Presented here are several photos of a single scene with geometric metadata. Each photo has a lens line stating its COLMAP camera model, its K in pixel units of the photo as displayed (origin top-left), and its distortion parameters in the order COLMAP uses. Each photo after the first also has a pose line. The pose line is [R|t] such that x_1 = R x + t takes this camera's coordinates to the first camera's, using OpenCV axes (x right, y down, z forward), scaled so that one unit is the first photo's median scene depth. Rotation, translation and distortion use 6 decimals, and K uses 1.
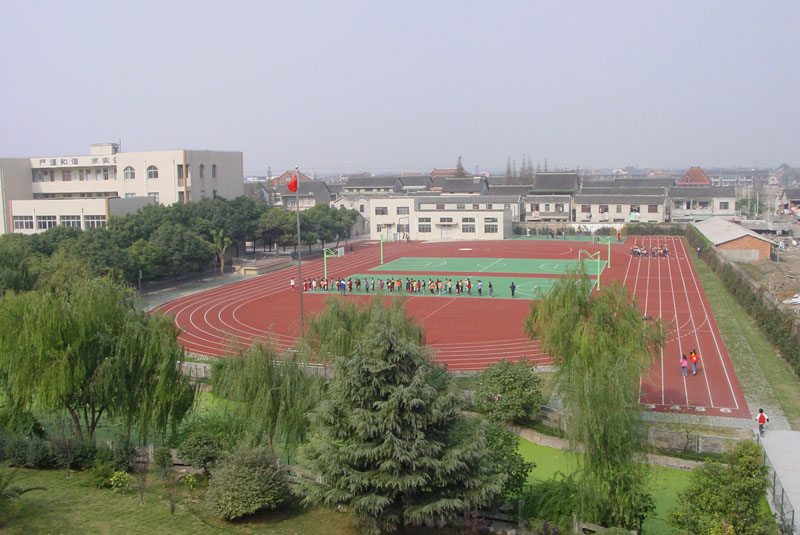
lens RADIAL K [[819.7, 0, 400.0], [0, 819.7, 267.5], [0, 0, 1]] dist [-0.184994, 0.231770]
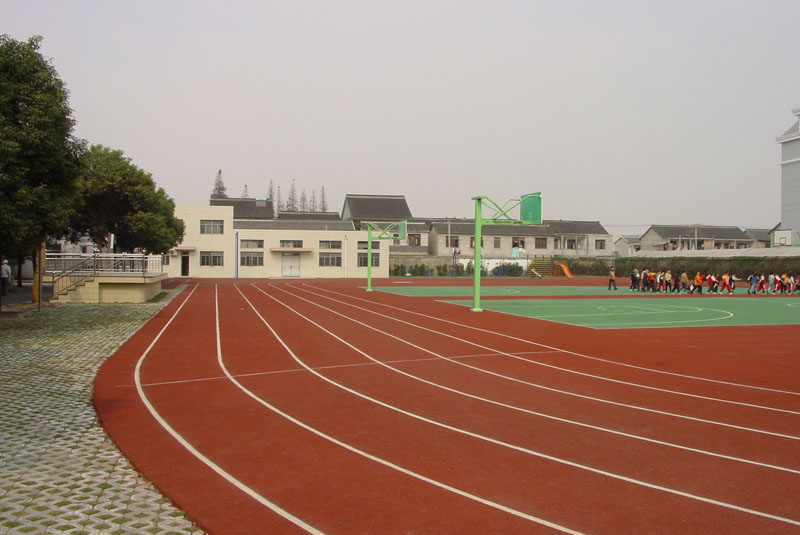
lens RADIAL K [[819.7, 0, 400.0], [0, 819.7, 267.5], [0, 0, 1]] dist [-0.184994, 0.231770]
pose [[0.852264, 0.023930, 0.522563, -0.177155], [0.038963, 0.993274, -0.109031, 0.023739], [-0.521658, 0.113283, 0.845600, 0.472907]]
